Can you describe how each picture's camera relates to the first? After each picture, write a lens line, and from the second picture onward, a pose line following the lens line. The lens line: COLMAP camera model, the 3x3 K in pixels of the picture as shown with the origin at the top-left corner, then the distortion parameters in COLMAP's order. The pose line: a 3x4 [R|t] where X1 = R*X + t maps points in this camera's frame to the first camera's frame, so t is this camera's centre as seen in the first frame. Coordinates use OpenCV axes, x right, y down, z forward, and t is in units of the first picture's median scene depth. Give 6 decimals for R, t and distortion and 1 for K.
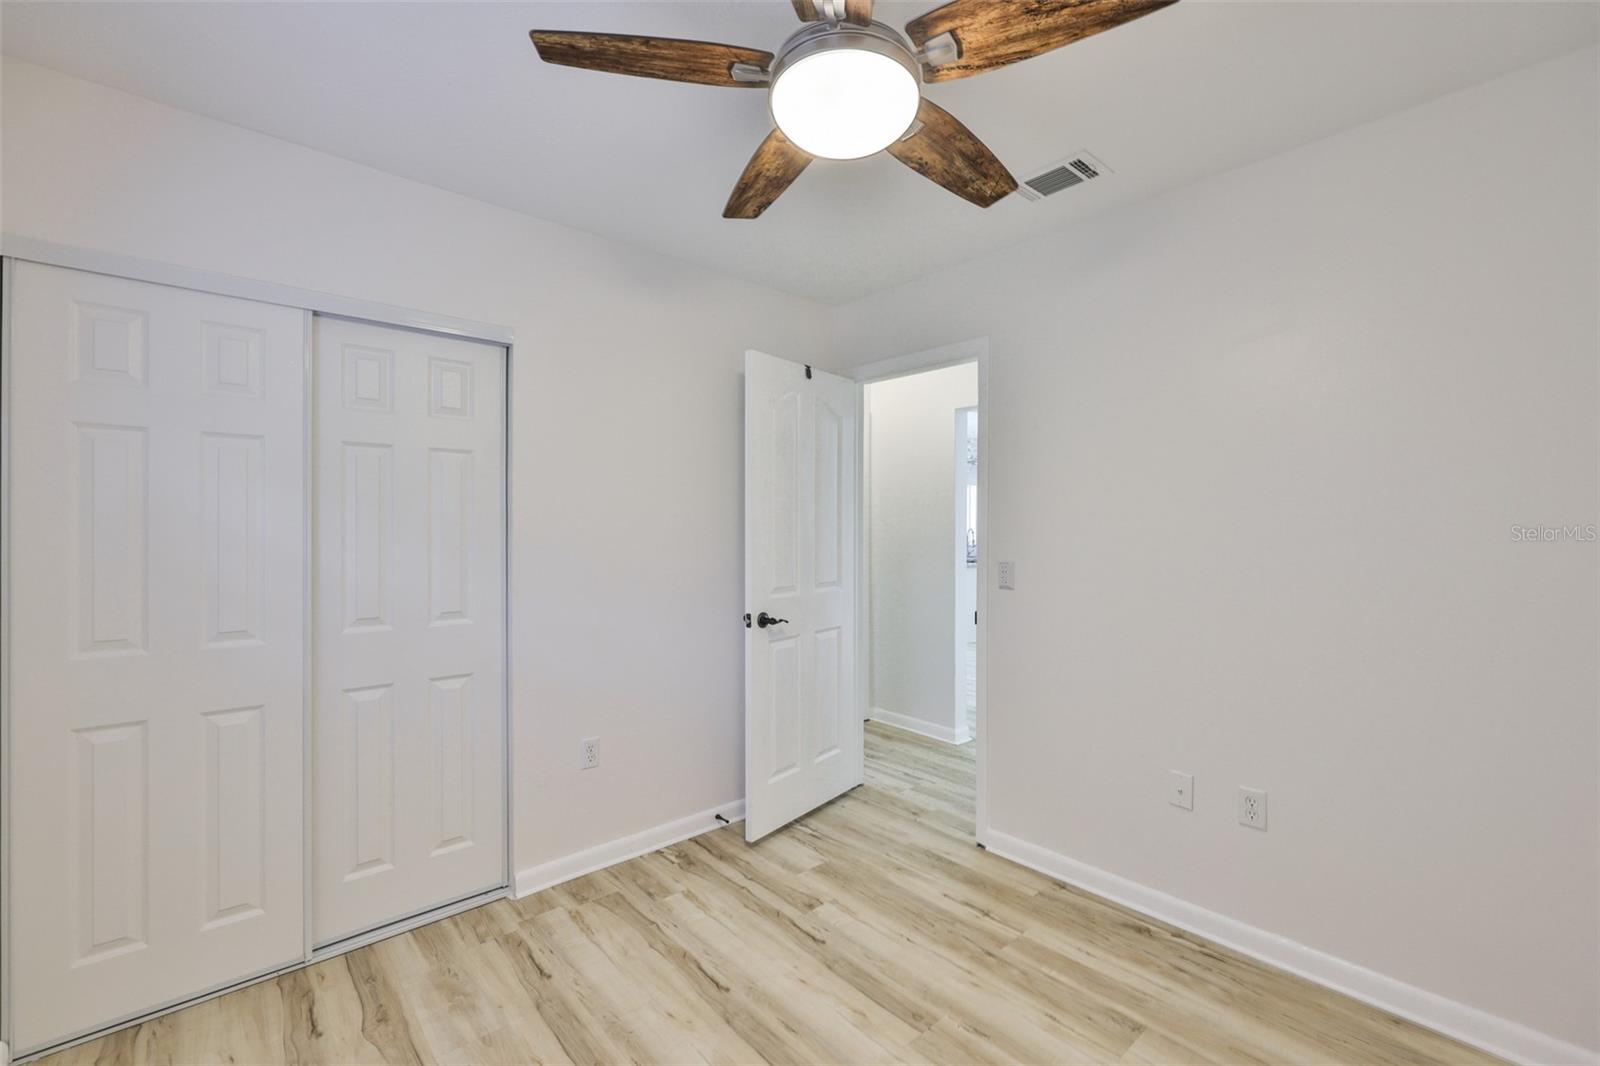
lens RADIAL K [[682.0, 0, 802.2], [0, 682.0, 532.2], [0, 0, 1]] dist [-0.002306, 0.000126]
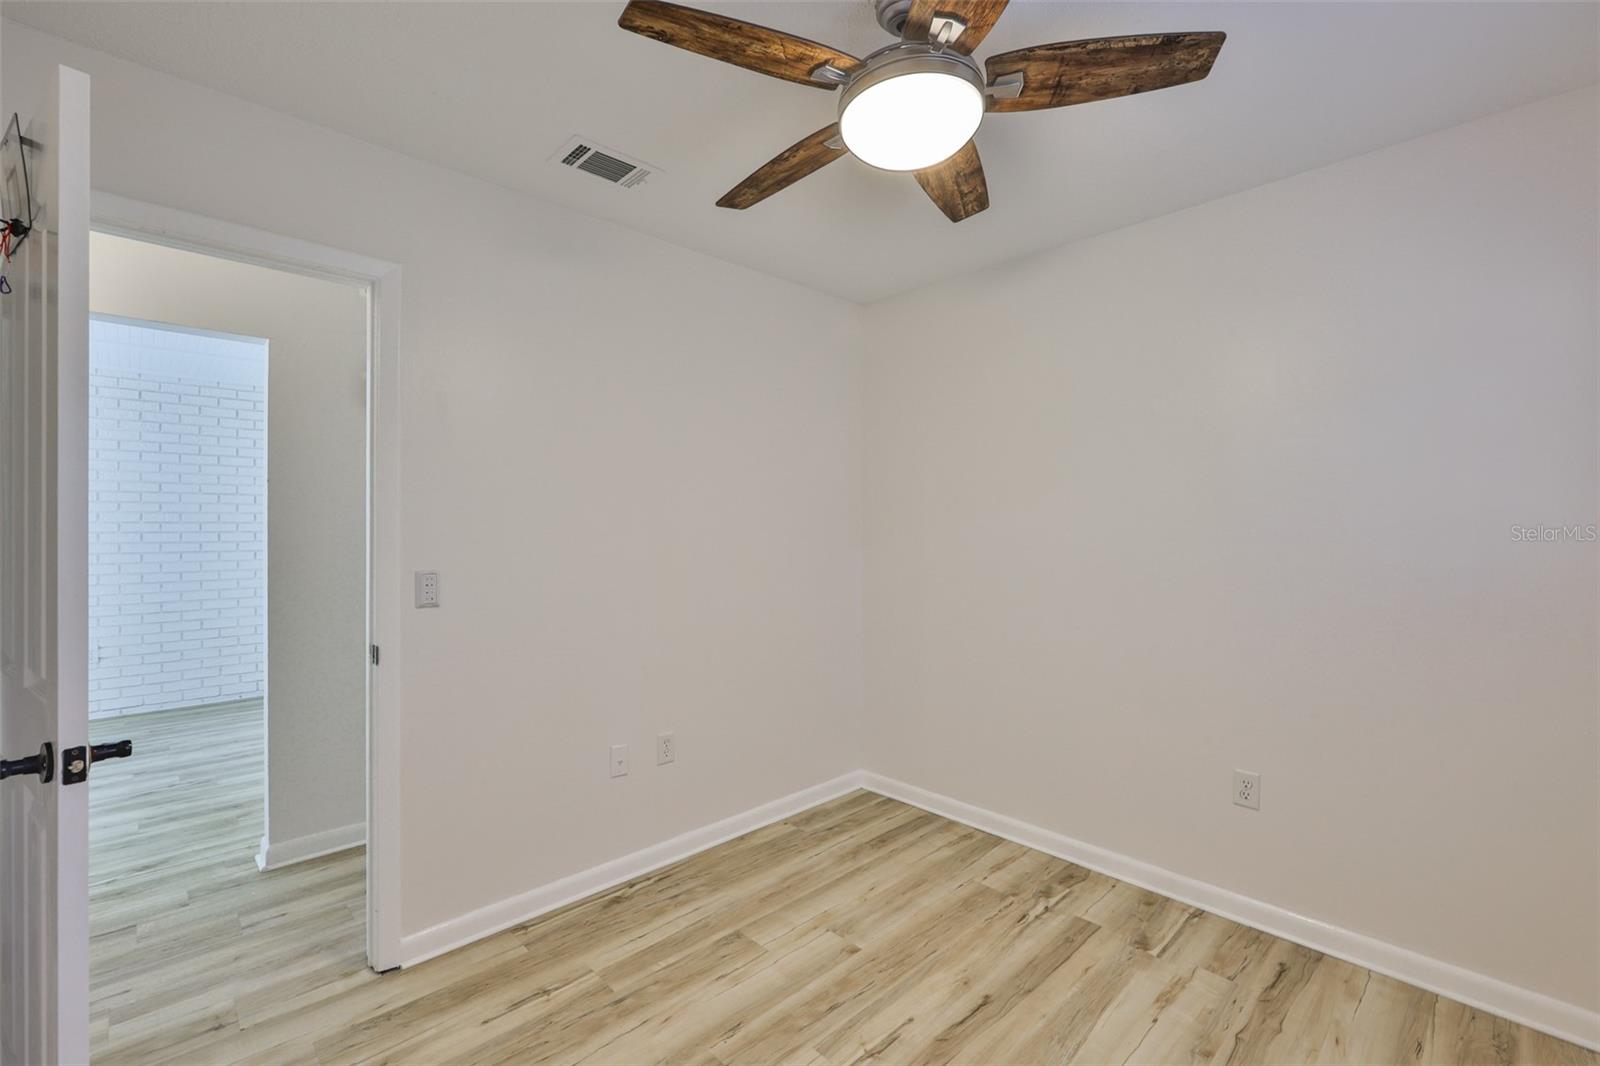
lens RADIAL K [[682.0, 0, 802.2], [0, 682.0, 532.2], [0, 0, 1]] dist [-0.002306, 0.000126]
pose [[-0.047166, 0.008426, 0.998852, -0.614691], [0.006309, 0.999947, -0.008137, 0.009007], [-0.998867, 0.005918, -0.047216, 0.768266]]
